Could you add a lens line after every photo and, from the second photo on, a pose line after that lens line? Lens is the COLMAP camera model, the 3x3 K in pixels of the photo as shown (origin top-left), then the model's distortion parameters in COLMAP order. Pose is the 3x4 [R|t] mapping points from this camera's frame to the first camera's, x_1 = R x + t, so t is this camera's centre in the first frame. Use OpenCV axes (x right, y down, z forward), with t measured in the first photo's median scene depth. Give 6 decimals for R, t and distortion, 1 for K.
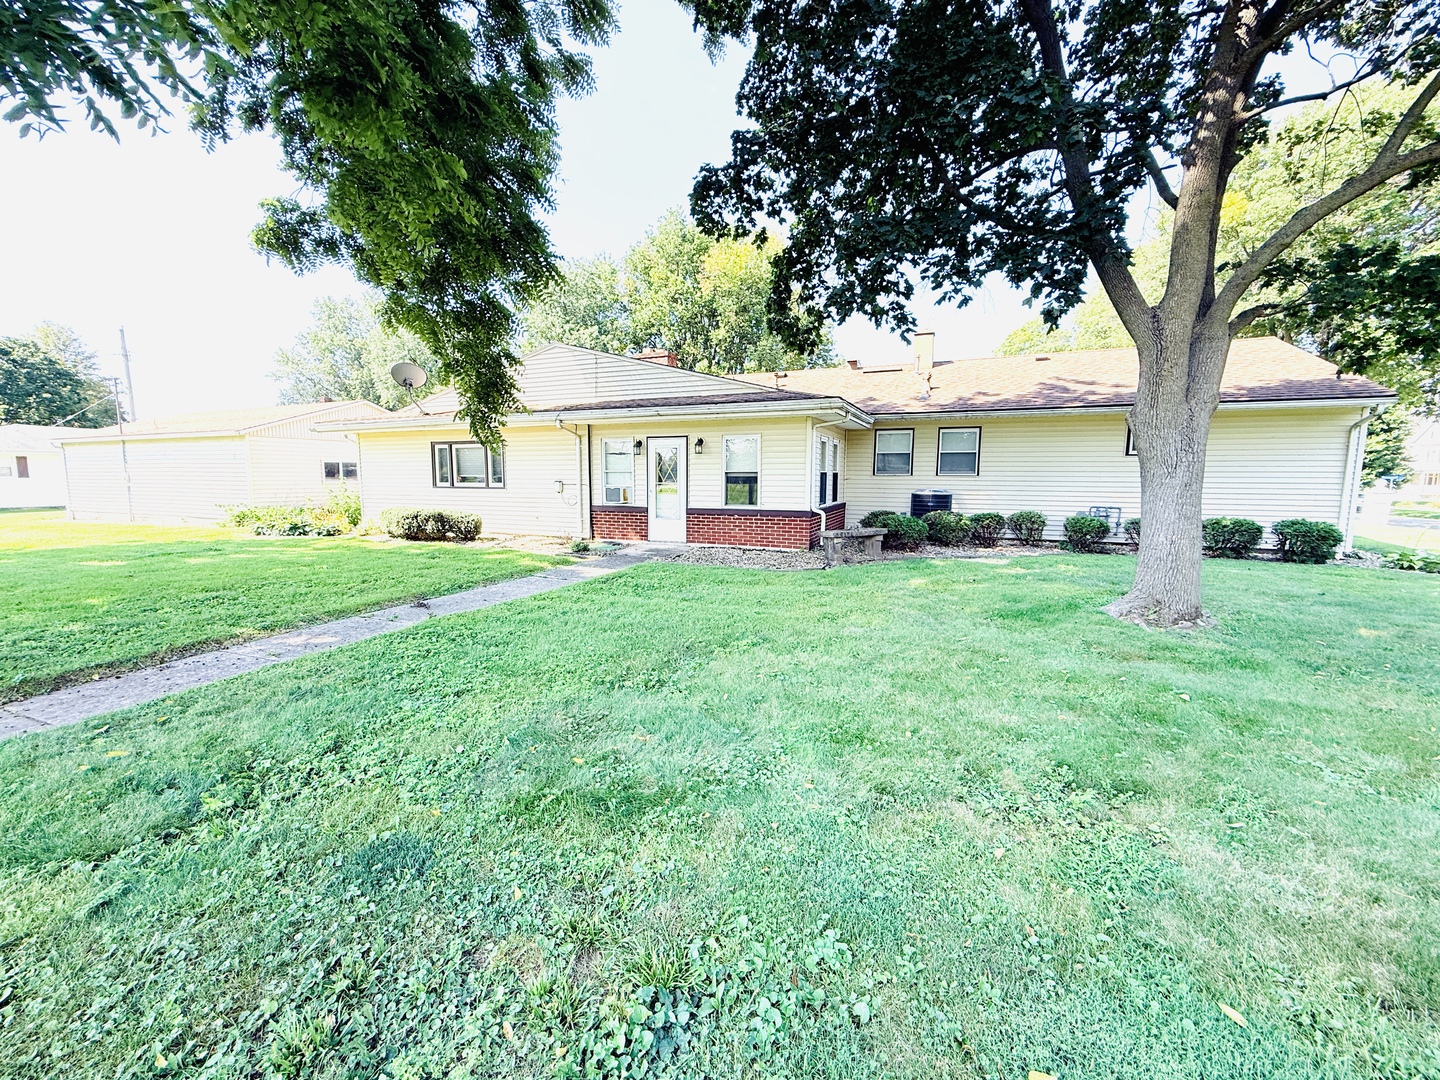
lens RADIAL K [[570.8, 0, 720.0], [0, 570.8, 540.0], [0, 0, 1]] dist [-0.000540, 0.000184]
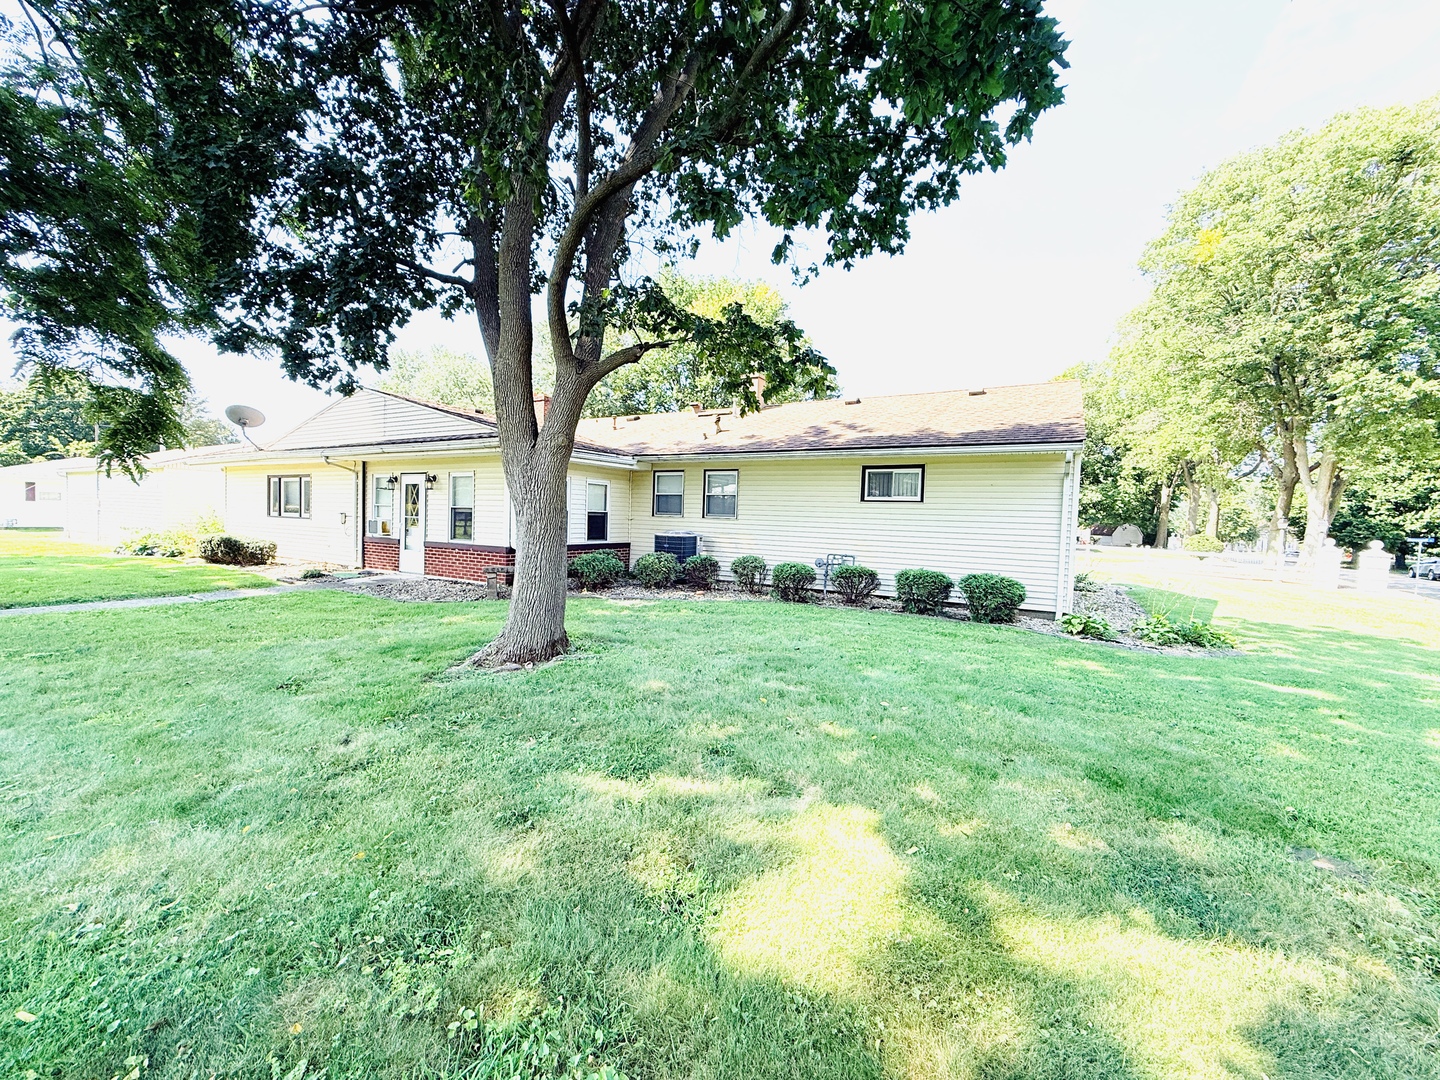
lens RADIAL K [[570.8, 0, 720.0], [0, 570.8, 540.0], [0, 0, 1]] dist [-0.000540, 0.000184]
pose [[0.991973, 0.032067, -0.122317, 0.573267], [-0.040811, 0.996736, -0.069662, -0.007135], [0.119684, 0.074094, 0.990043, 0.027550]]
